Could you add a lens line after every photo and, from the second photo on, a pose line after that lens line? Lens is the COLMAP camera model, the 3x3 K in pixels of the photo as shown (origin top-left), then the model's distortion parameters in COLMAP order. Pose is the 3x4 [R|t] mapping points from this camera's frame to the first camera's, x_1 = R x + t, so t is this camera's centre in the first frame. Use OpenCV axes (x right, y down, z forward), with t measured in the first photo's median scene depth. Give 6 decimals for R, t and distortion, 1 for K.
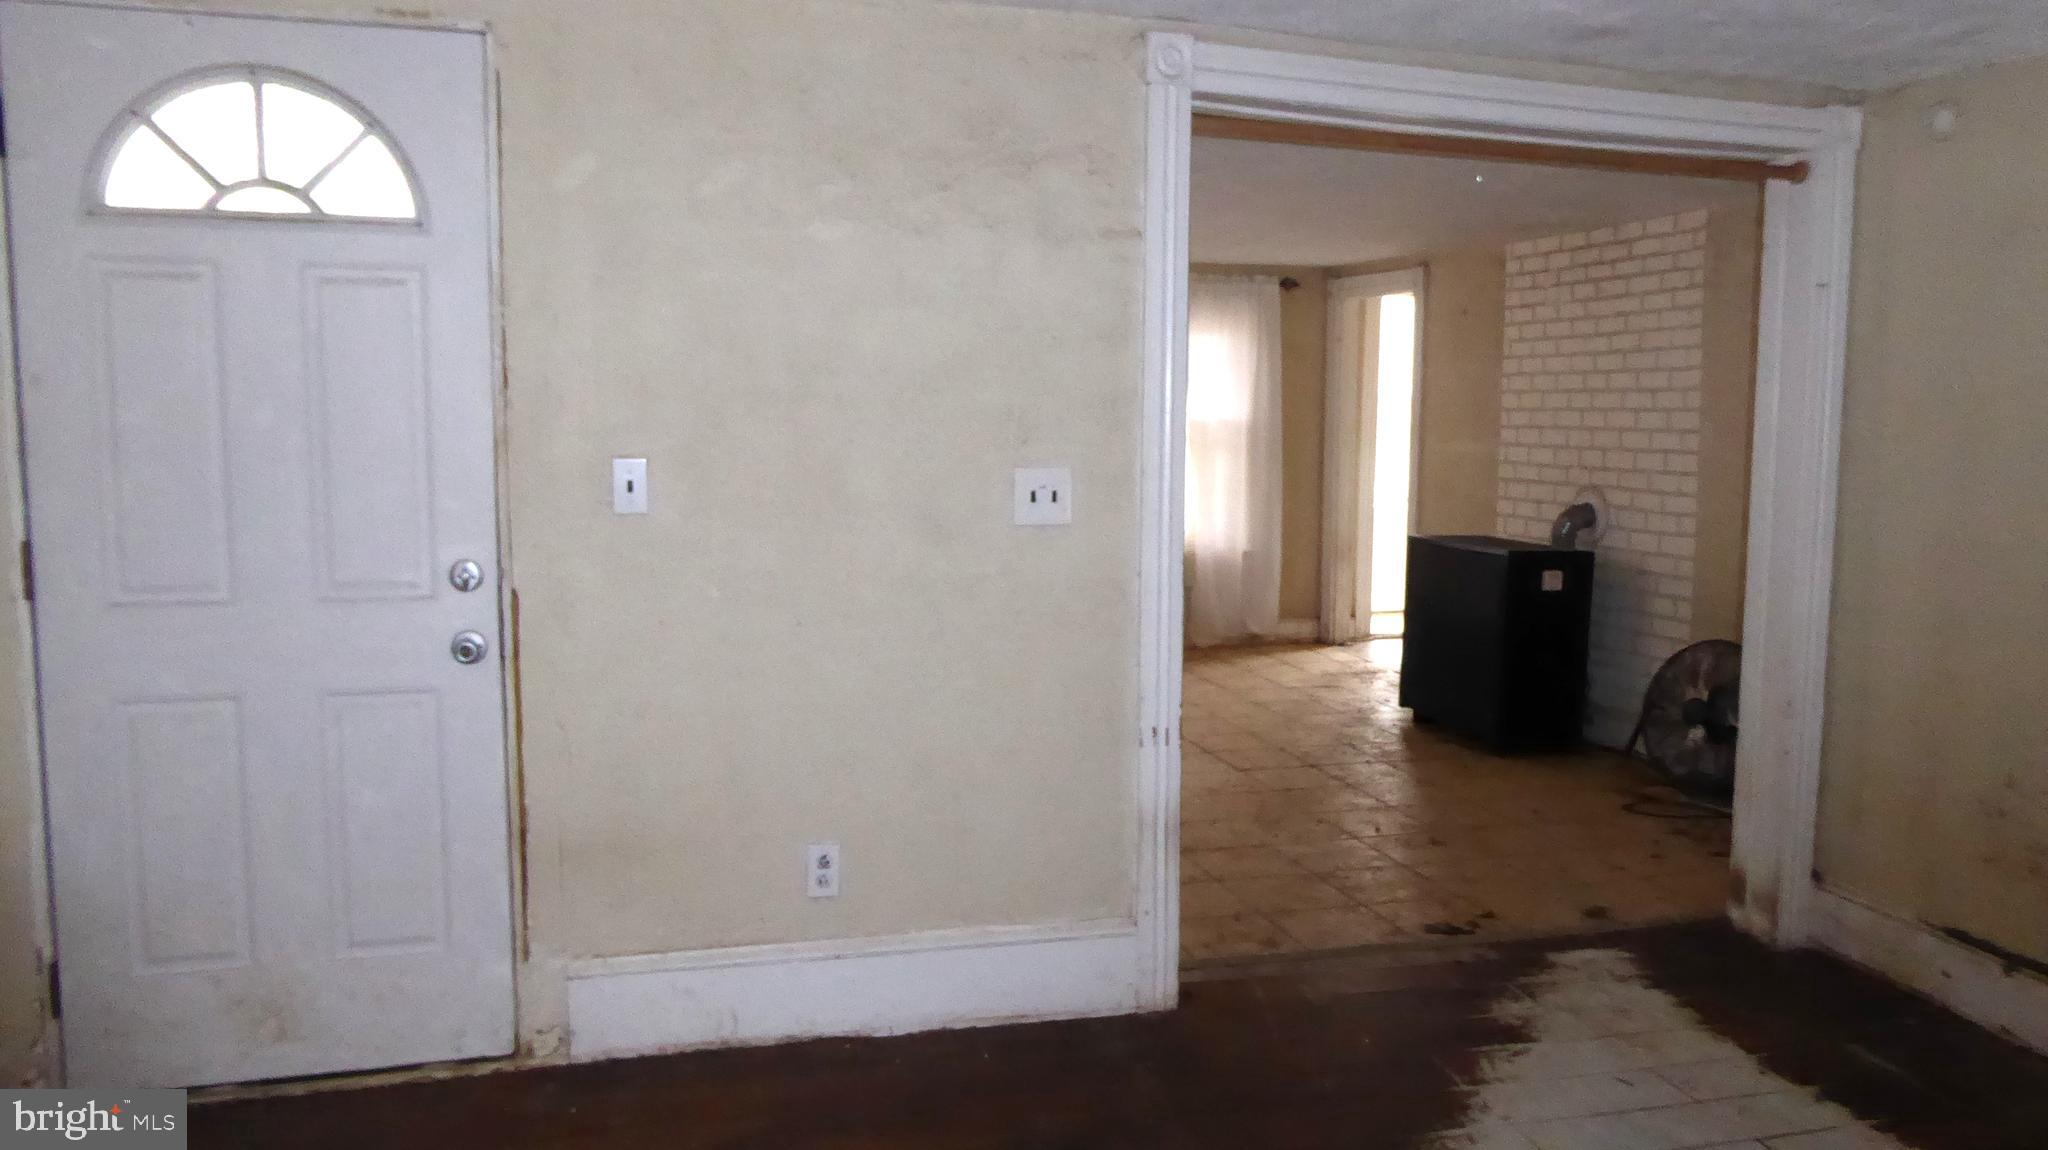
lens RADIAL K [[1545.3, 0, 1023.1], [0, 1545.3, 589.3], [0, 0, 1]] dist [-0.007995, 0.000569]
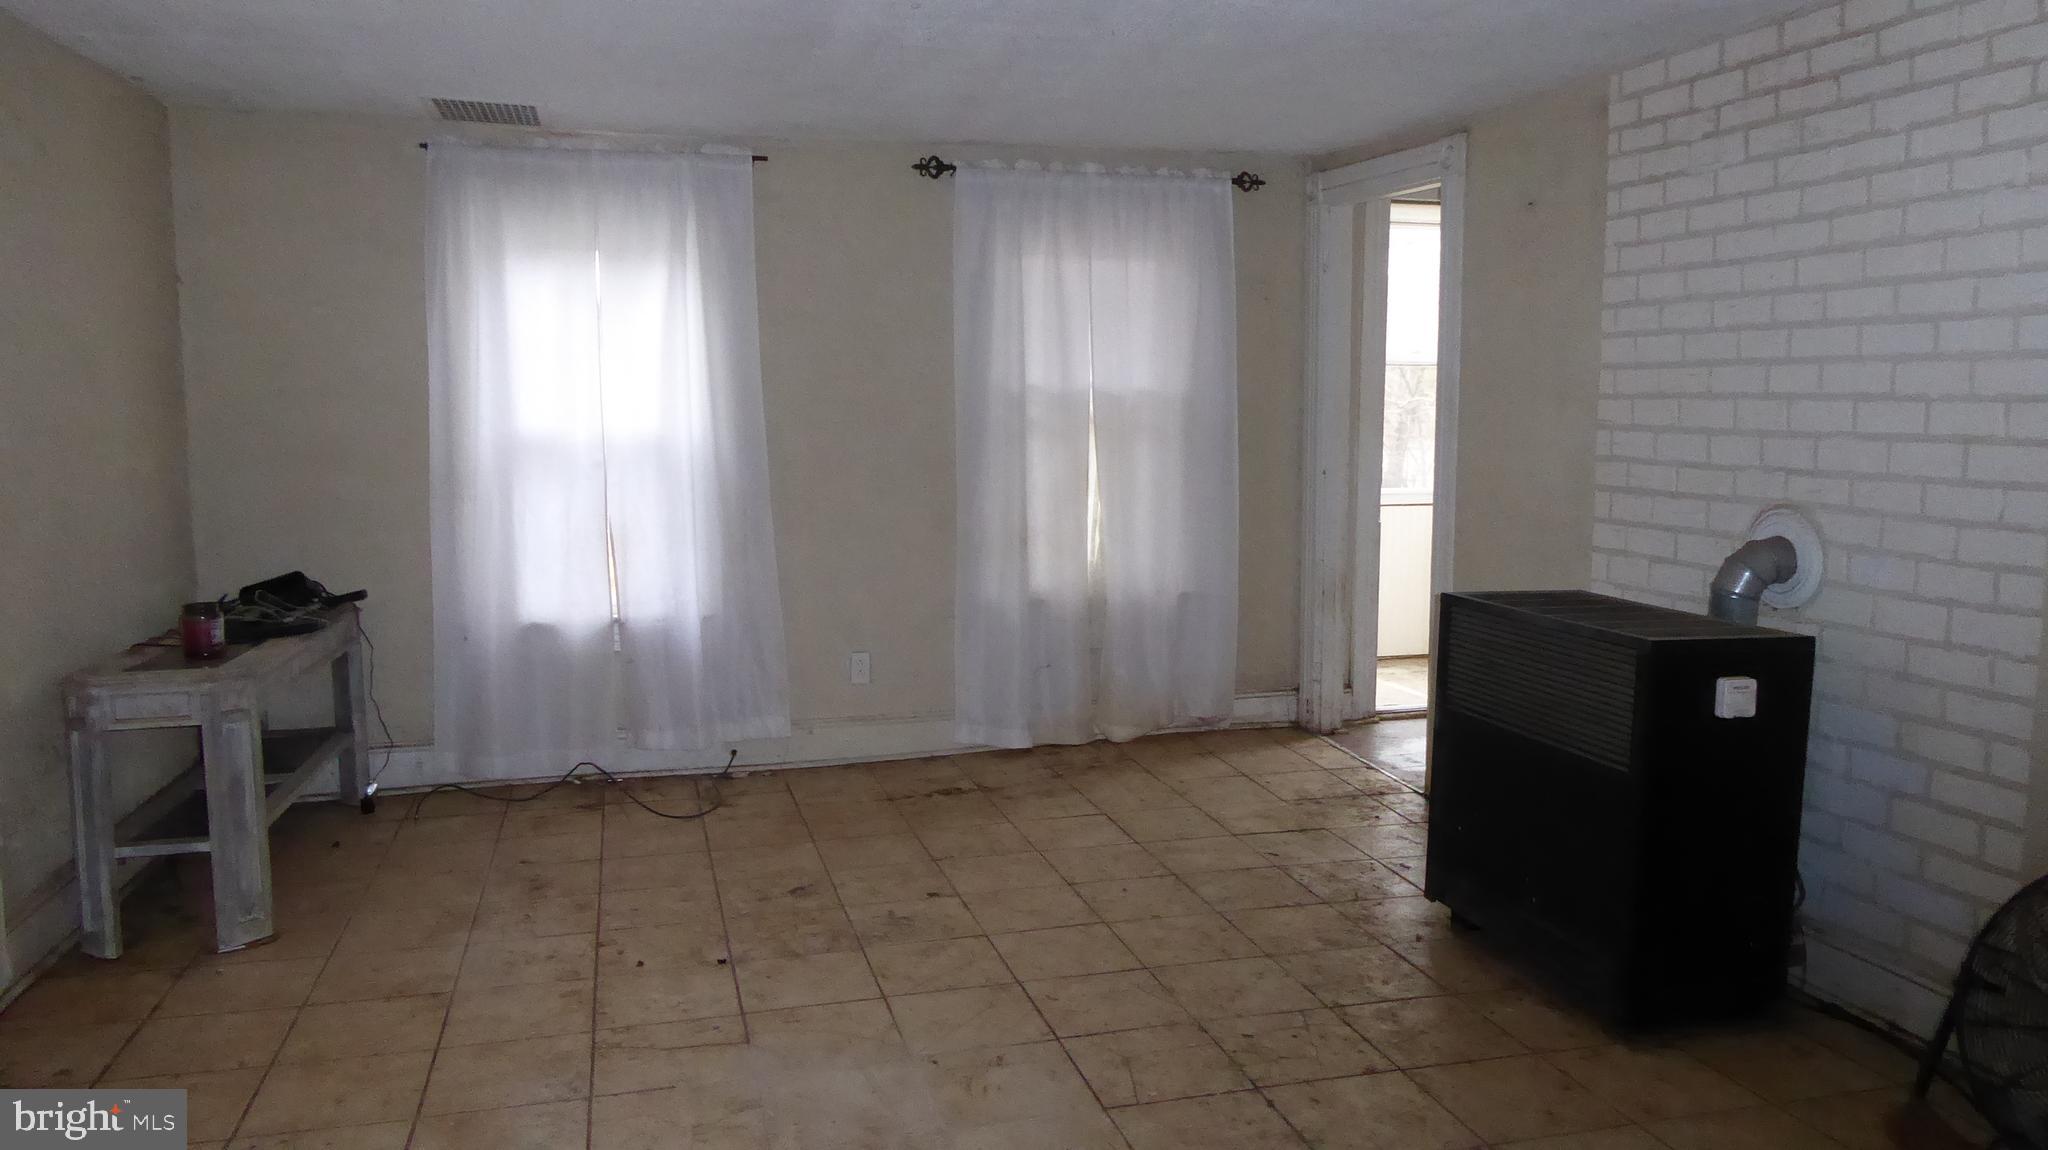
lens RADIAL K [[1545.3, 0, 1024.2], [0, 1545.3, 565.8], [0, 0, 1]] dist [-0.007995, 0.000569]
pose [[0.999989, -0.002910, -0.003755, 0.102225], [0.002888, 0.999978, -0.005935, -0.041576], [0.003773, 0.005924, 0.999975, 0.447390]]
